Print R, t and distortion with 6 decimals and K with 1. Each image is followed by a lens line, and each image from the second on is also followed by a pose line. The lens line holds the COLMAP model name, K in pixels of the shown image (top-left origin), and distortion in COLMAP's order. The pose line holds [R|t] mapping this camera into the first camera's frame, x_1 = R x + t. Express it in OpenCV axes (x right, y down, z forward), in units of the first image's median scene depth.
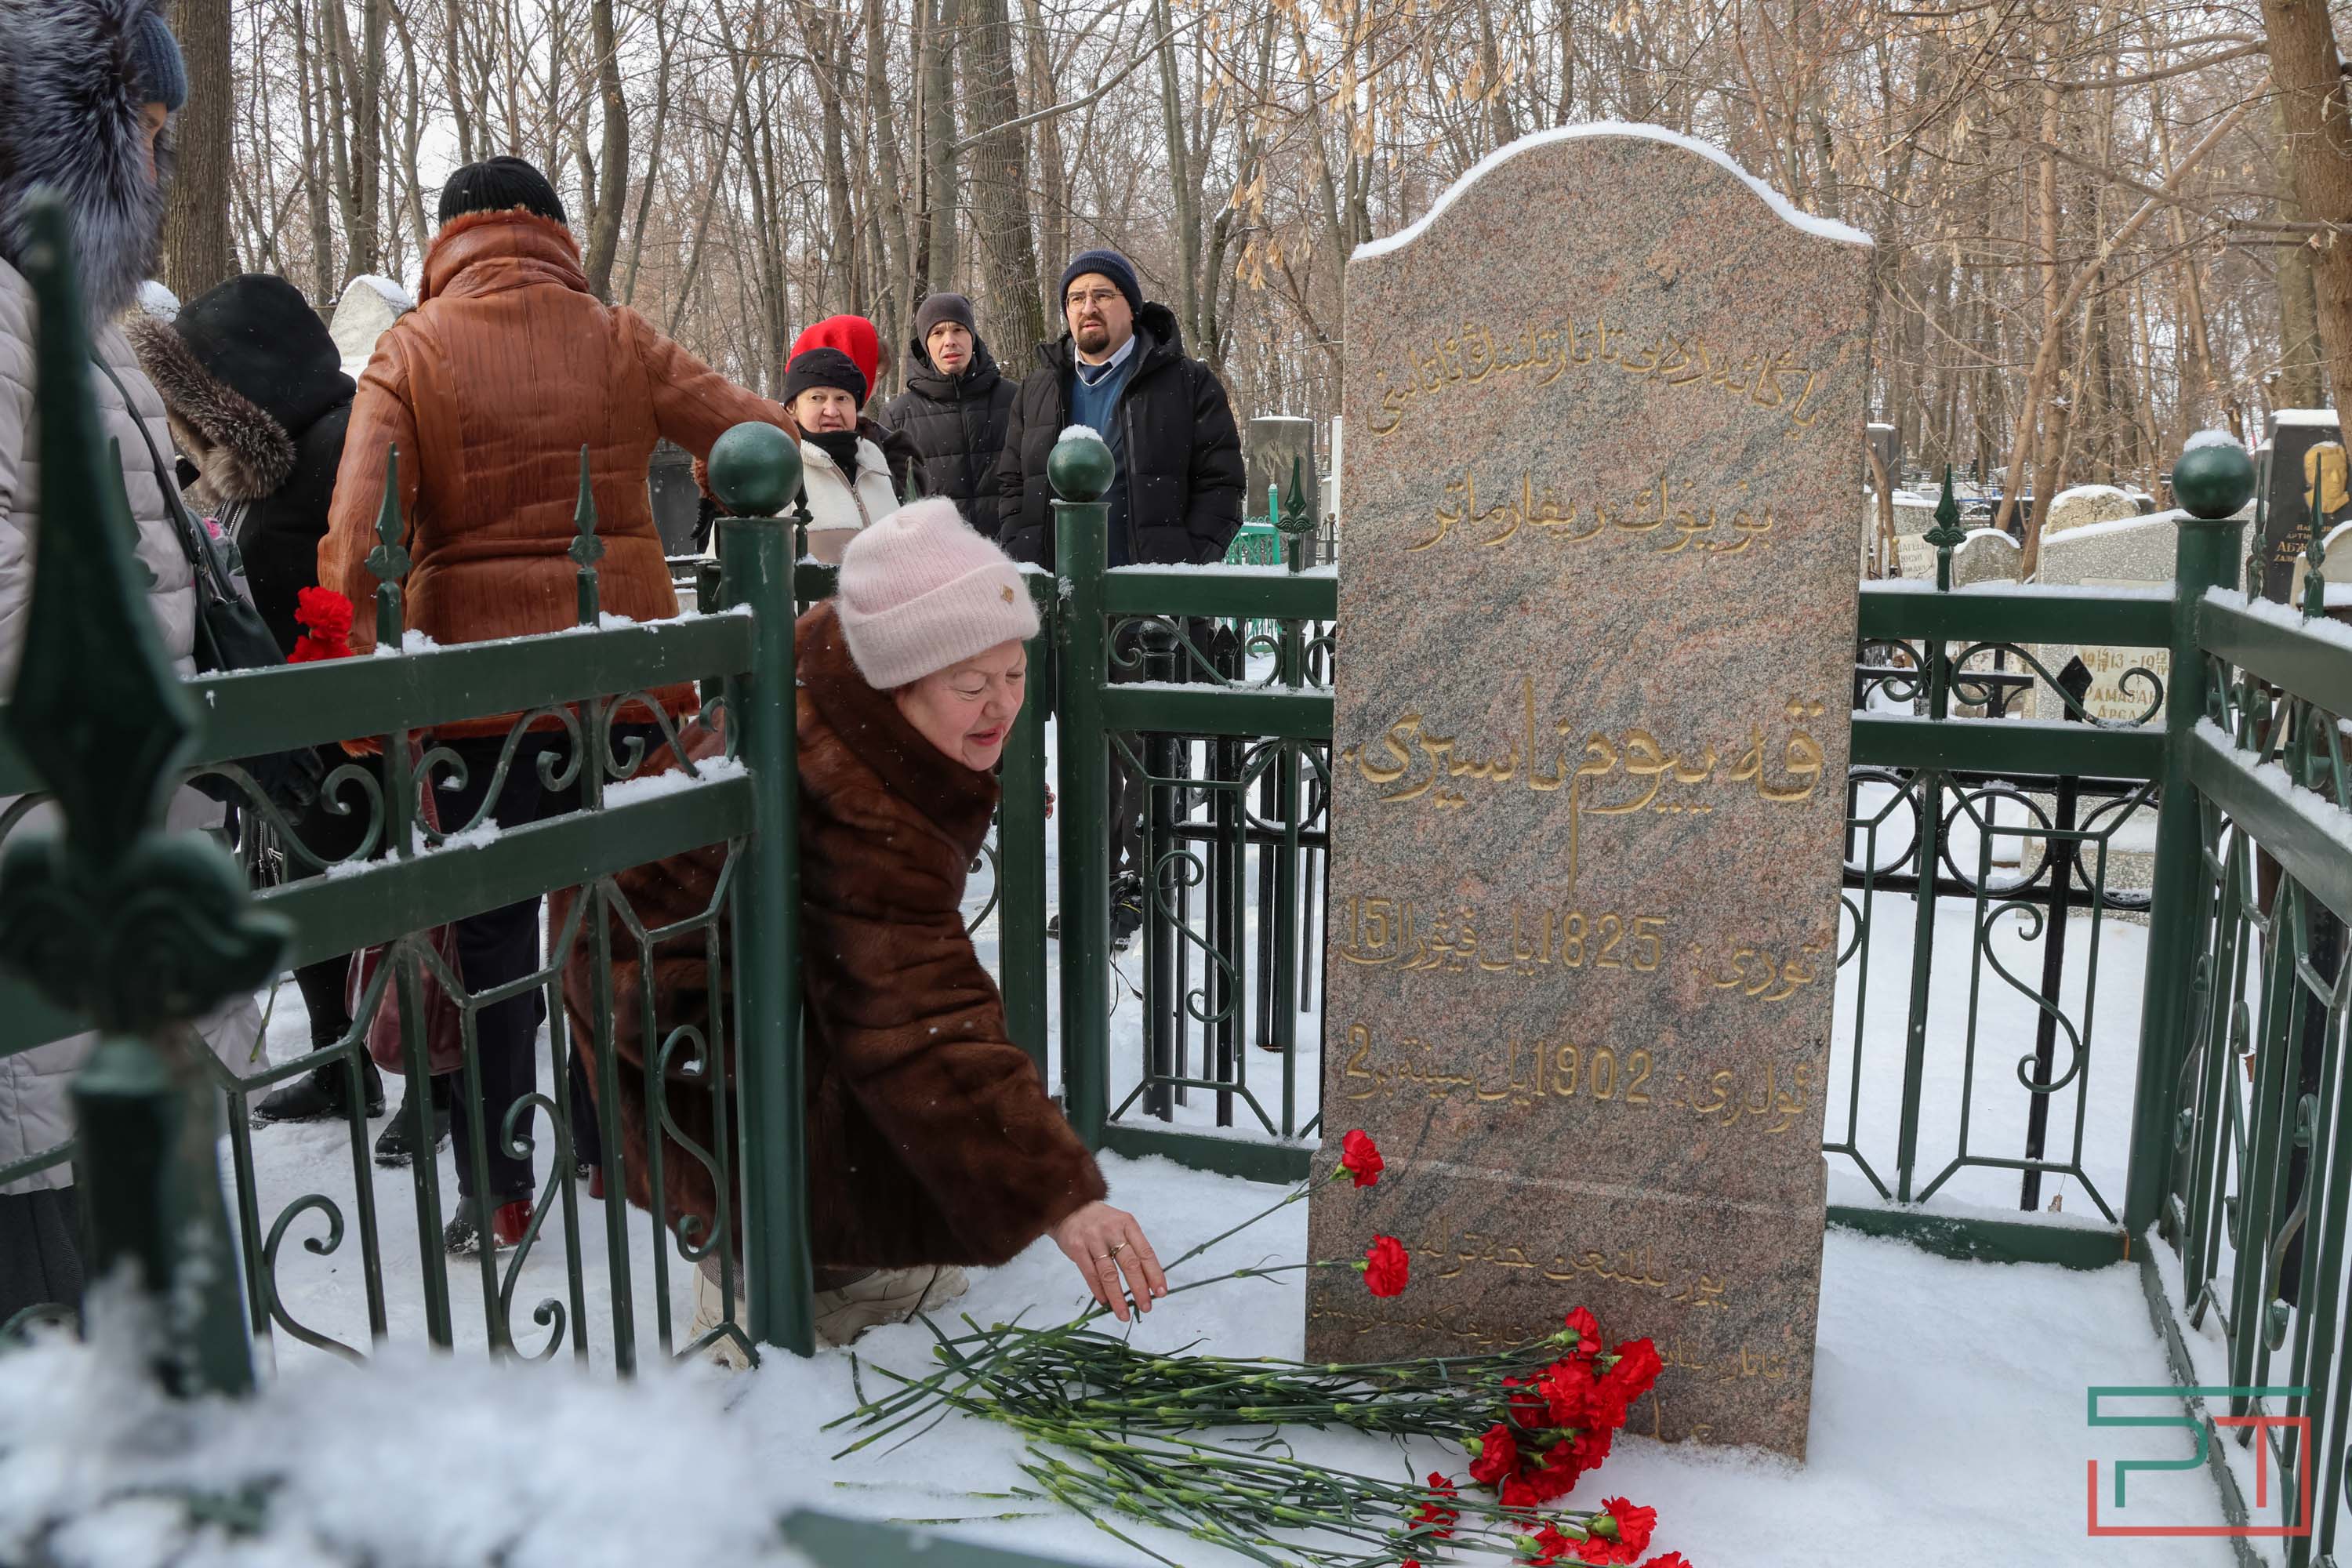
lens RADIAL K [[2019.8, 0, 1190.7], [0, 2019.8, 805.1], [0, 0, 1]] dist [-0.131179, 0.100868]
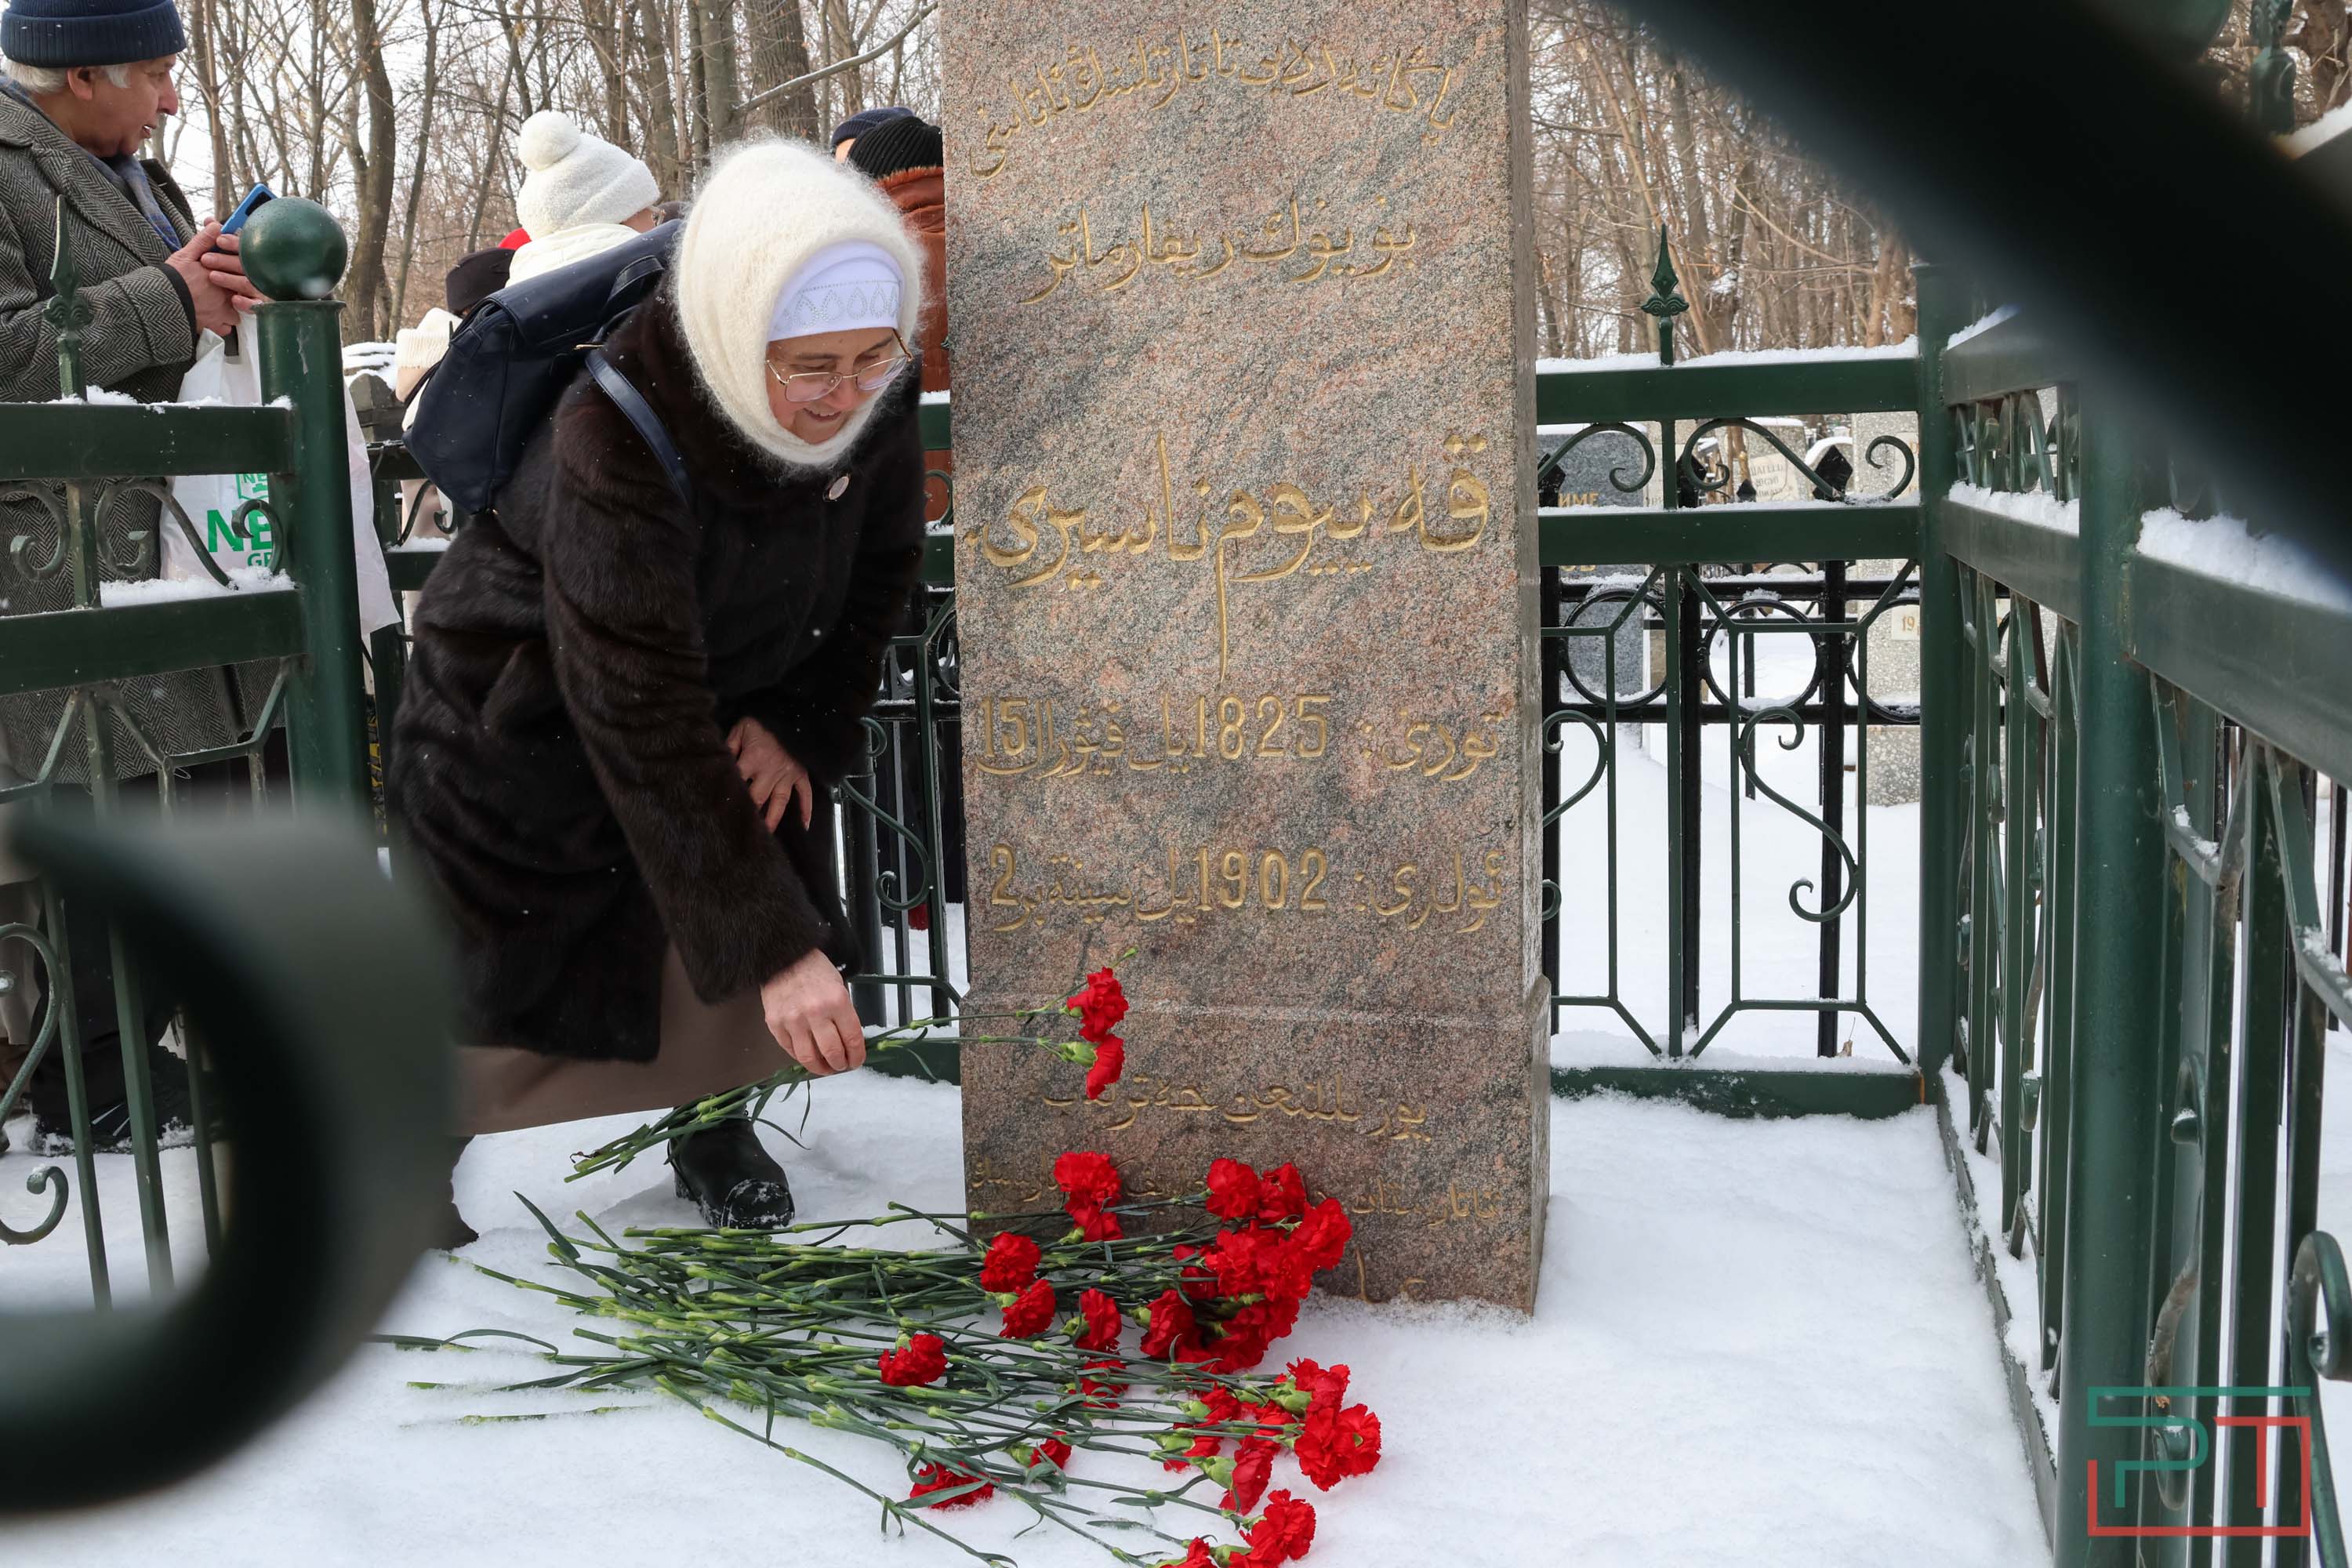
lens RADIAL K [[2169.2, 0, 1110.4], [0, 2169.2, 726.4], [0, 0, 1]] dist [-0.123807, 0.033499]
pose [[0.998382, -0.048663, 0.029406, 0.109417], [0.049958, 0.997735, -0.045056, 0.105896], [-0.027147, 0.046452, 0.998552, 0.049026]]
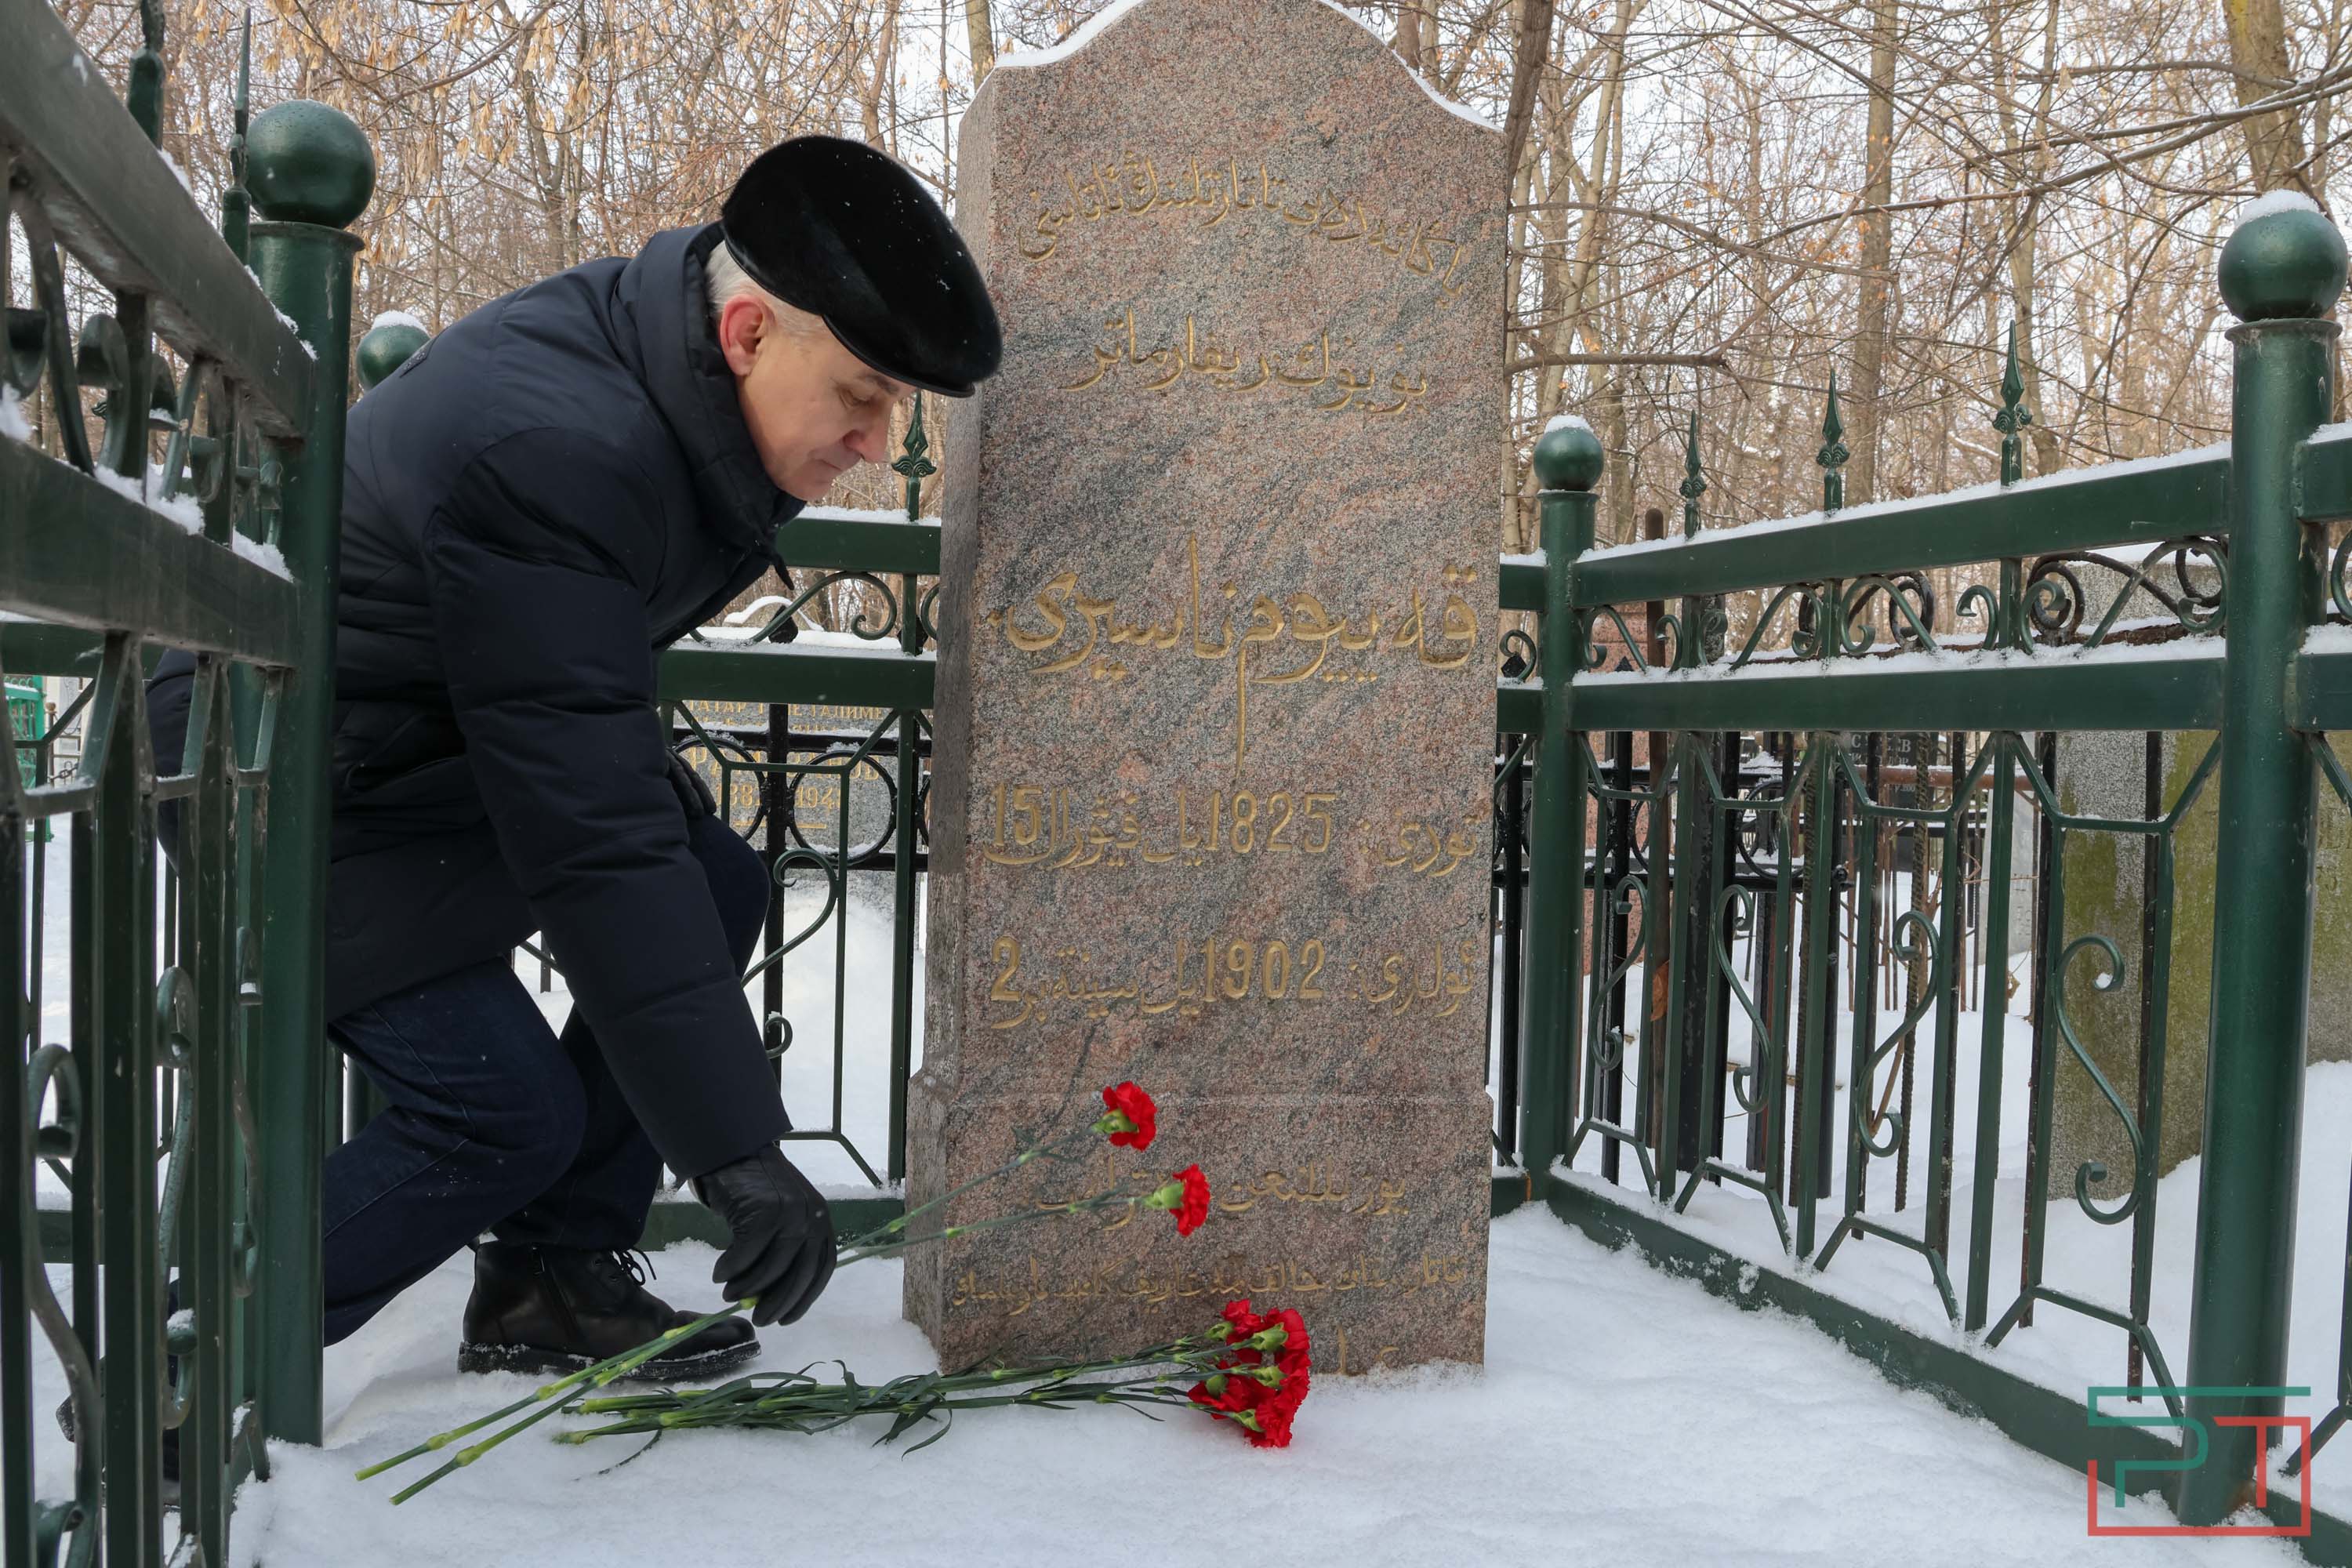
lens RADIAL K [[2019.8, 0, 1210.5], [0, 2019.8, 794.1], [0, 0, 1]] dist [-0.131179, 0.100868]
pose [[0.803261, 0.011006, 0.595526, -0.366398], [0.065341, 0.992167, -0.106469, 0.149981], [-0.592033, 0.124434, 0.796249, 0.273196]]
